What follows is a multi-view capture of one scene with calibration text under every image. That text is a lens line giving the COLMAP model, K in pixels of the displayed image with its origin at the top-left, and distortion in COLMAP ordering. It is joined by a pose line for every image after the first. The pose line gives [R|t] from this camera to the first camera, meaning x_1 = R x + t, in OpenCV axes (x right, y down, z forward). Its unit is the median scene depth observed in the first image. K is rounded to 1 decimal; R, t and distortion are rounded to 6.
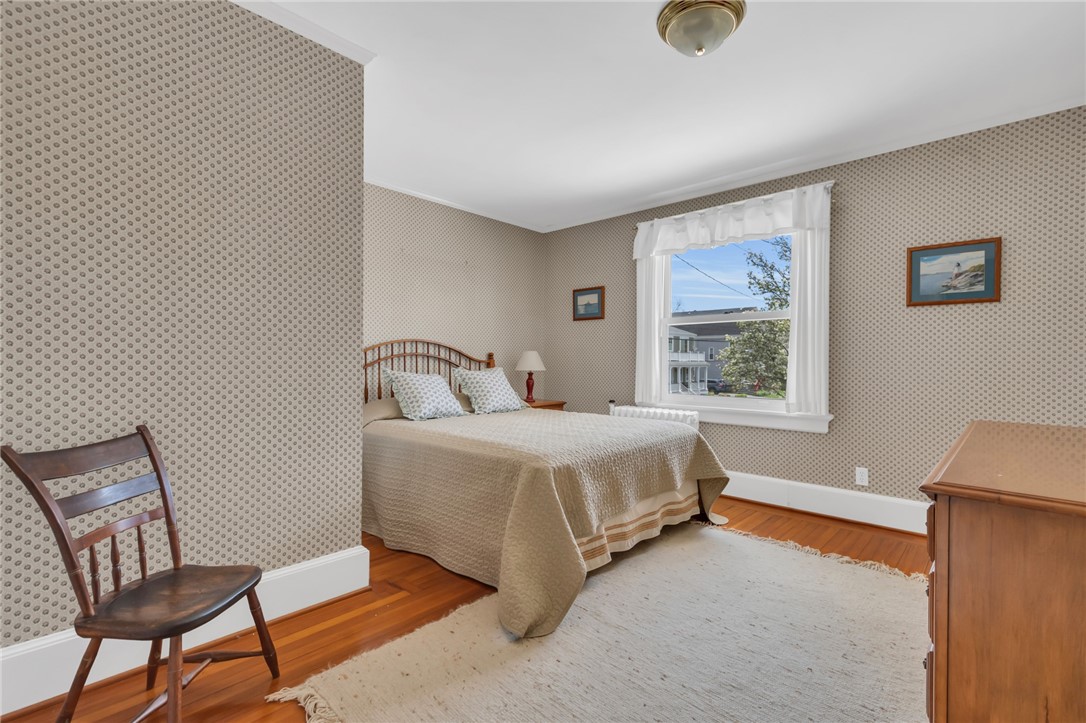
lens RADIAL K [[470.2, 0, 556.4], [0, 470.2, 358.3], [0, 0, 1]] dist [0.010214, -0.000425]
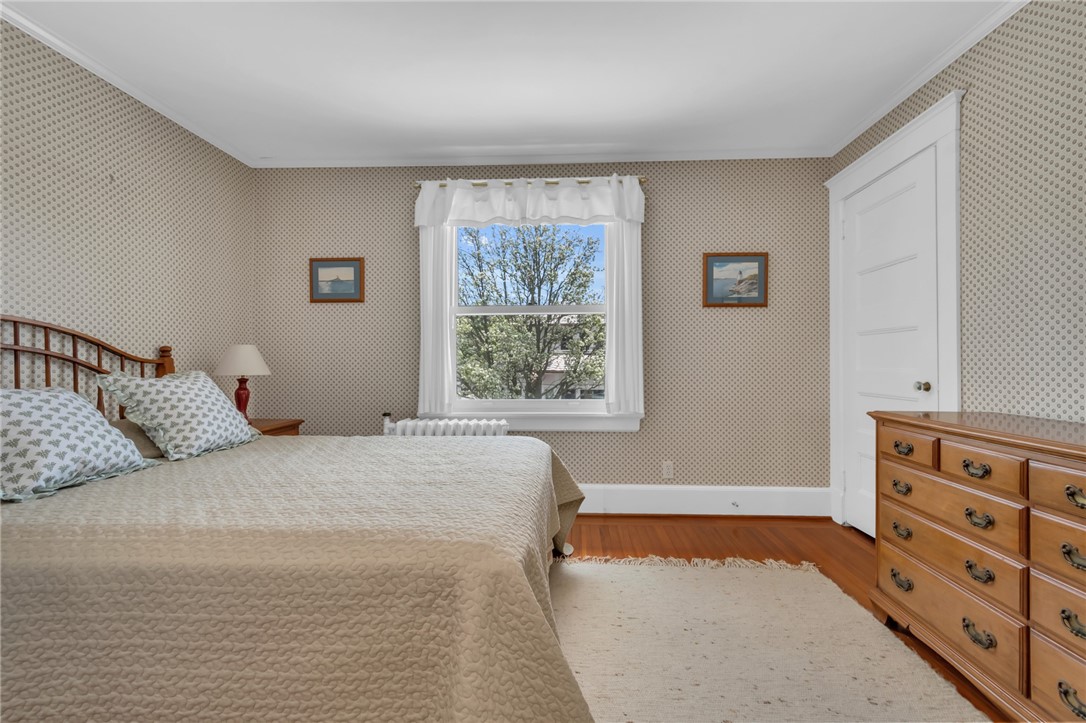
lens RADIAL K [[470.2, 0, 556.4], [0, 470.2, 358.3], [0, 0, 1]] dist [0.010214, -0.000425]
pose [[0.778397, -0.001489, 0.627771, -0.163124], [0.003171, 0.999994, -0.001560, 0.006919], [-0.627765, 0.003206, 0.778396, 0.312265]]
